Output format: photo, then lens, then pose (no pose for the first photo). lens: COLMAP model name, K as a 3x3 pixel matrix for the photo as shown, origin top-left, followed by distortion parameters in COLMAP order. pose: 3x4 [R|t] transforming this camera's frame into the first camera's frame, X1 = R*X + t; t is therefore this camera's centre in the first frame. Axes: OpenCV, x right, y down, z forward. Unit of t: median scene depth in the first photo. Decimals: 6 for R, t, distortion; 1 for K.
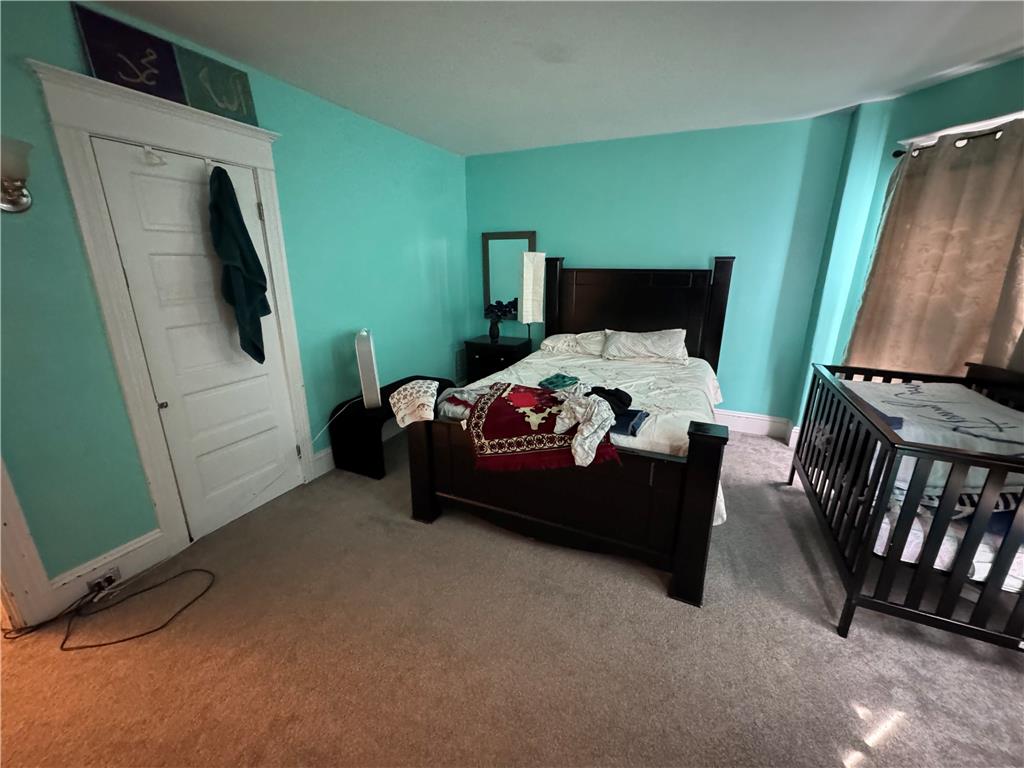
lens RADIAL K [[410.1, 0, 512.0], [0, 410.1, 384.0], [0, 0, 1]] dist [-0.001209, -0.000299]
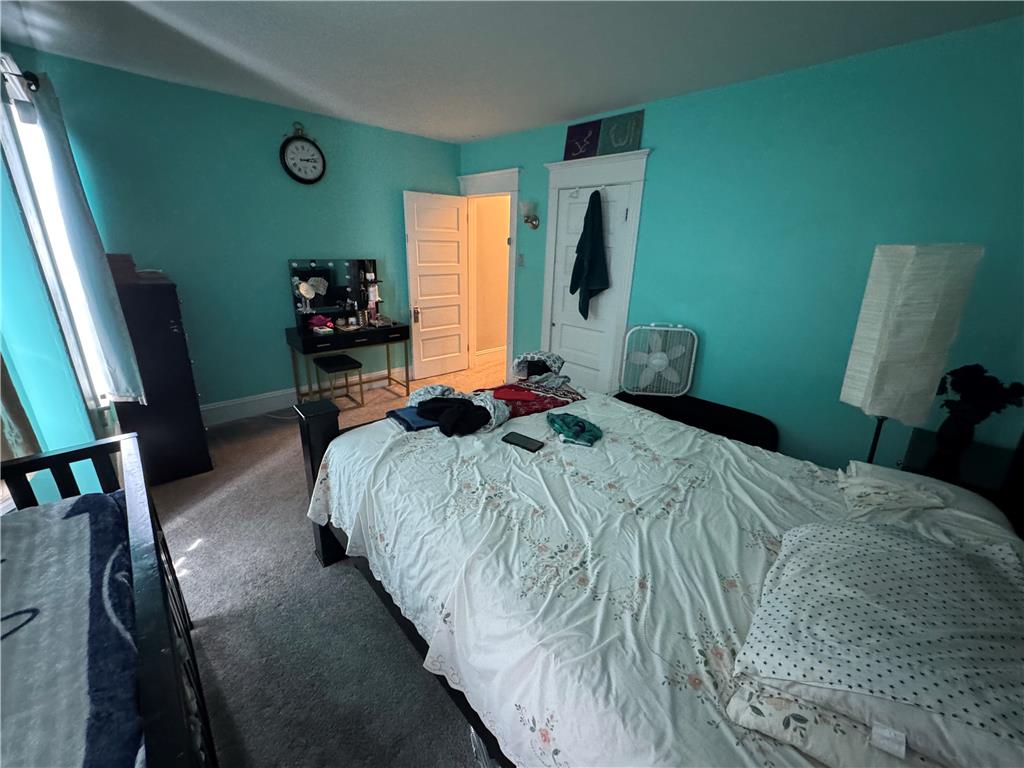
lens RADIAL K [[410.1, 0, 512.0], [0, 410.1, 384.0], [0, 0, 1]] dist [-0.001209, -0.000299]
pose [[-0.364130, 0.293145, -0.884011, 0.912843], [-0.294454, 0.864251, 0.407880, -0.394387], [0.883575, 0.408823, -0.228382, 1.249160]]
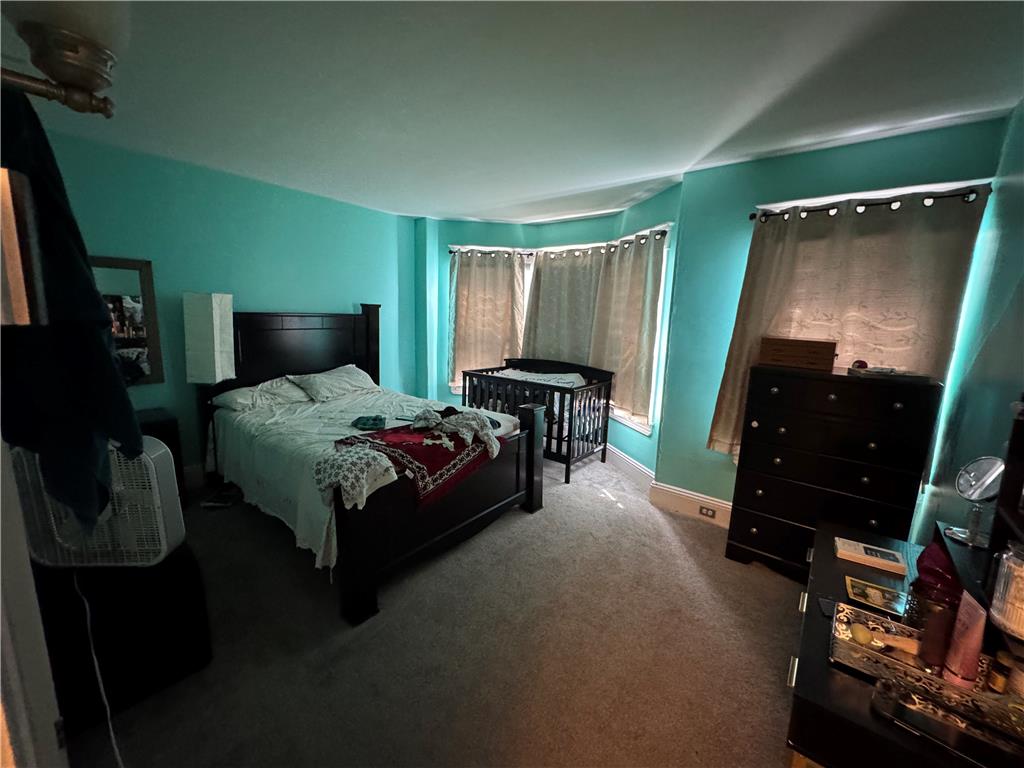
lens RADIAL K [[410.1, 0, 512.0], [0, 410.1, 384.0], [0, 0, 1]] dist [-0.001209, -0.000299]
pose [[0.233271, -0.166952, 0.957973, -0.936102], [0.242989, 0.963906, 0.108818, -0.151477], [-0.941563, 0.207392, 0.265419, 0.441259]]
